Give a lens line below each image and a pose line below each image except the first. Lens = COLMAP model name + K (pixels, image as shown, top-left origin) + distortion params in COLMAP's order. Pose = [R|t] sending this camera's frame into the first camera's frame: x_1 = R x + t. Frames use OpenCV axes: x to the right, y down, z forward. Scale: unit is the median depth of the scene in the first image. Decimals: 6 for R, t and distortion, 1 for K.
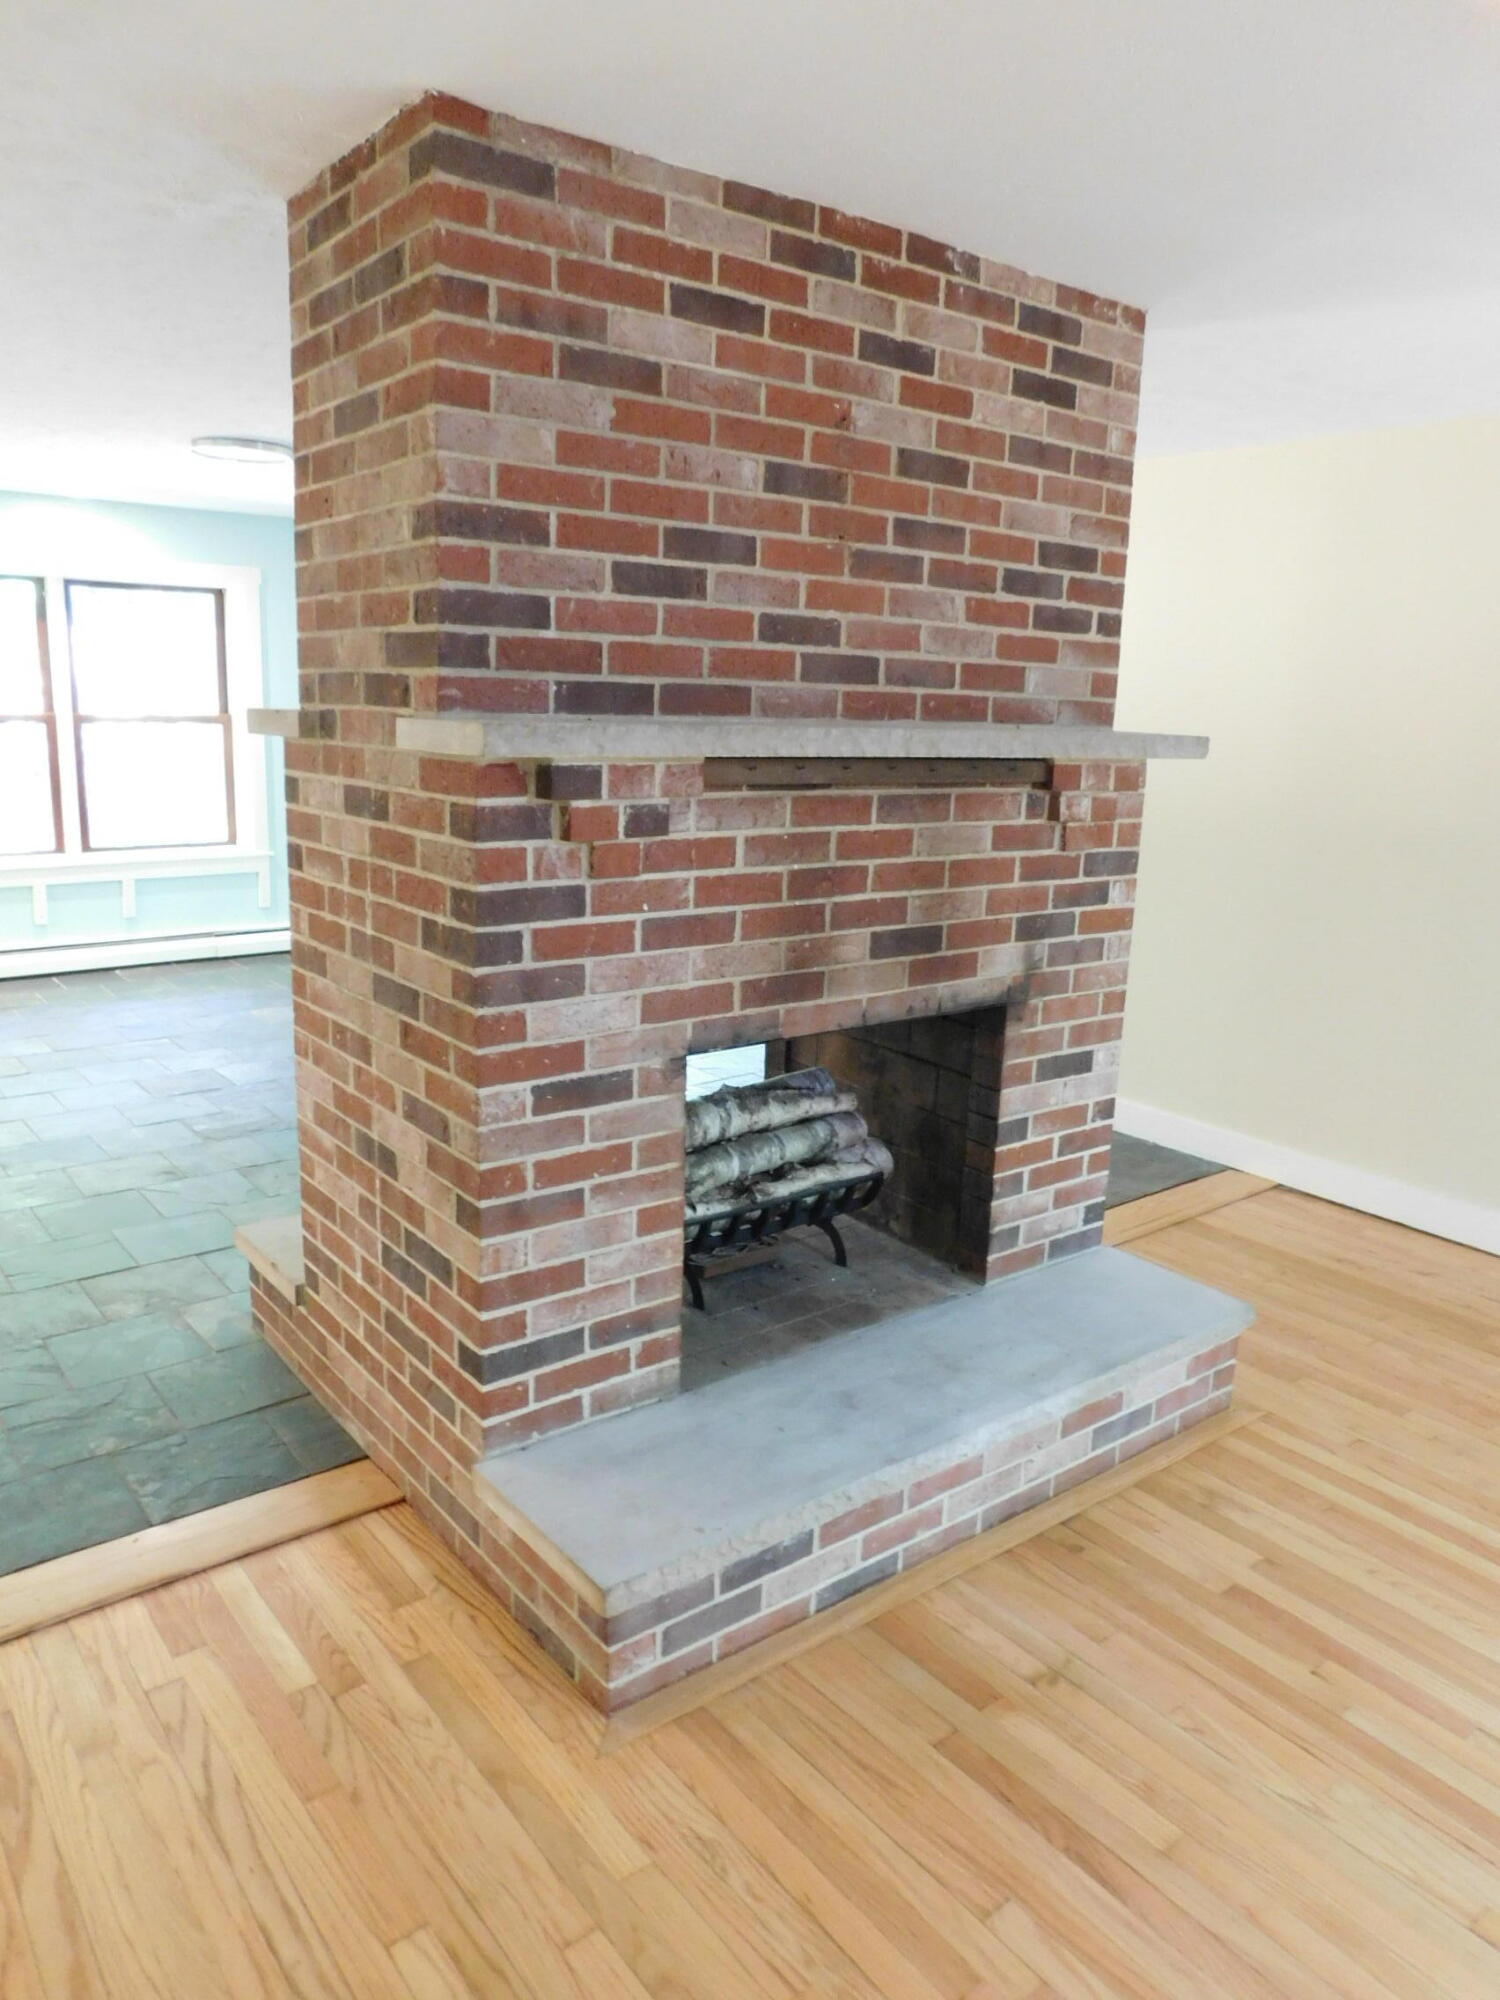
lens RADIAL K [[1394.3, 0, 767.0], [0, 1394.3, 993.1], [0, 0, 1]] dist [-0.071181, 0.068037]
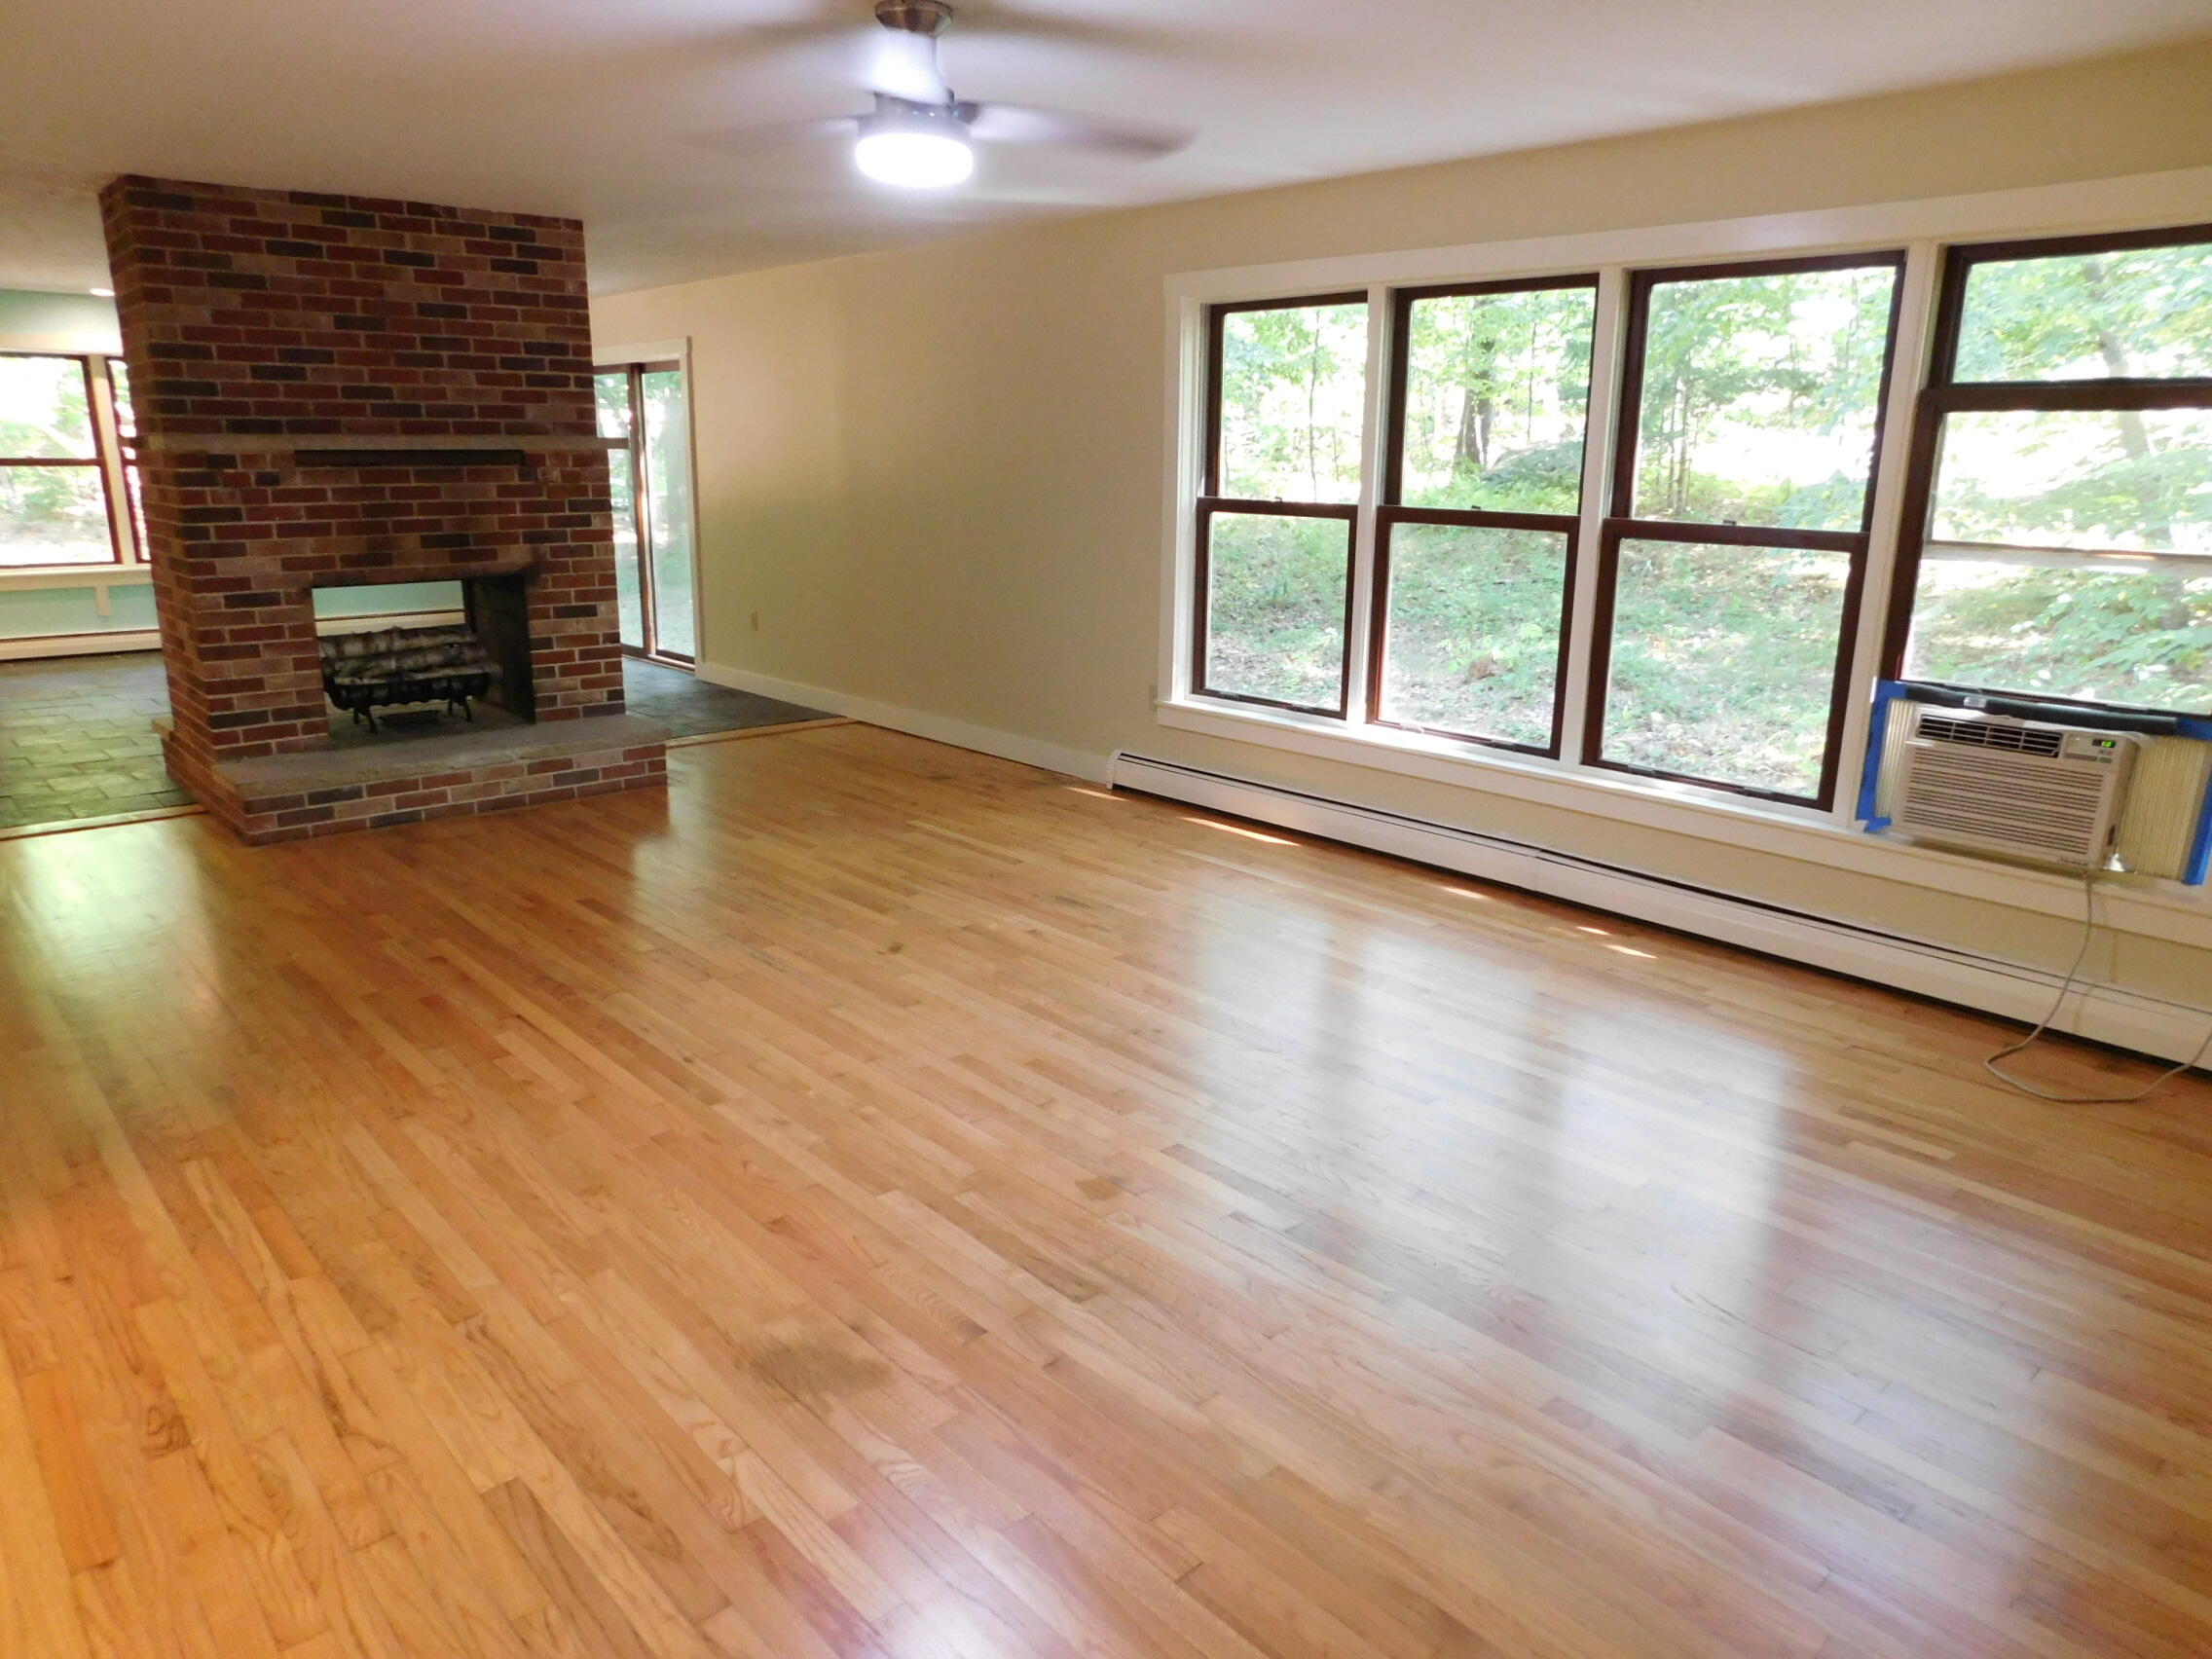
lens RADIAL K [[1477.4, 0, 1110.7], [0, 1477.4, 815.5], [0, 0, 1]] dist [-0.036040, 0.033230]
pose [[0.998109, -0.039108, 0.047415, 1.056533], [0.037287, 0.998555, 0.038702, 0.353390], [-0.048860, -0.036861, 0.998125, -1.366559]]
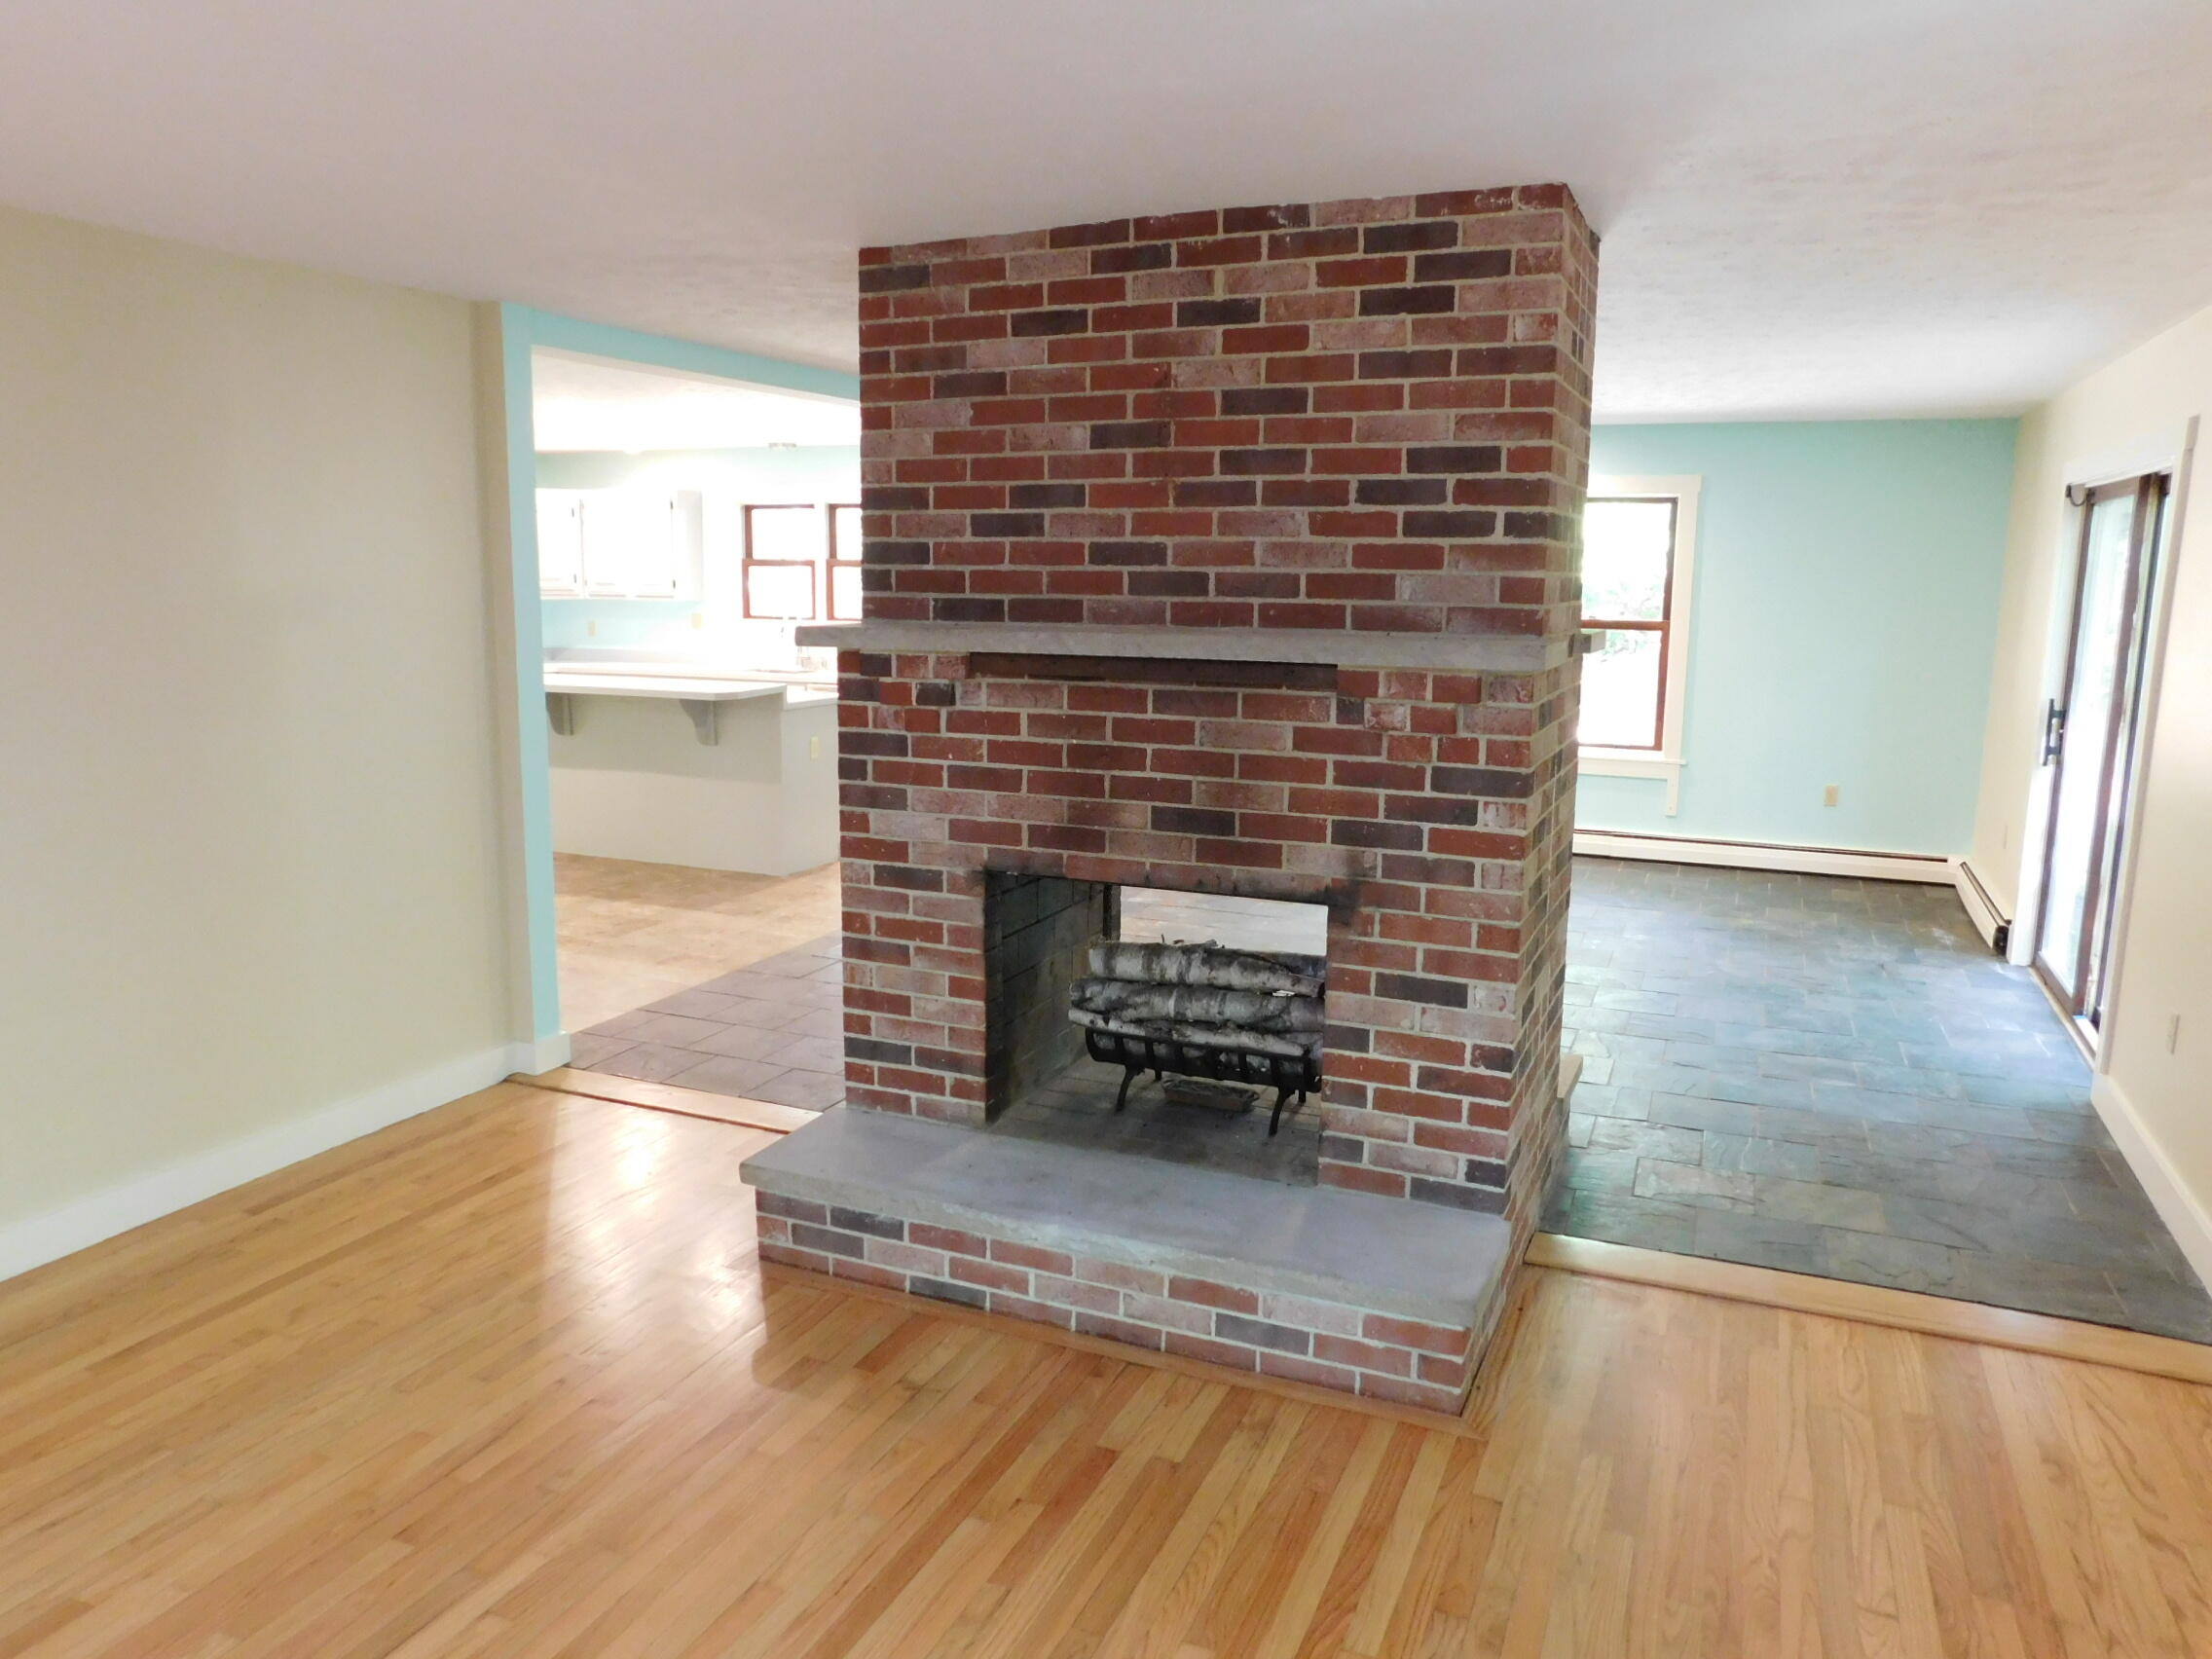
lens RADIAL K [[1542.1, 0, 1093.8], [0, 1542.1, 824.8], [0, 0, 1]] dist [-0.071181, 0.068037]
pose [[0.461306, 0.117166, -0.879471, 1.257010], [-0.176542, 0.983543, 0.038430, -0.073260], [0.869500, 0.137536, 0.474398, 0.365673]]
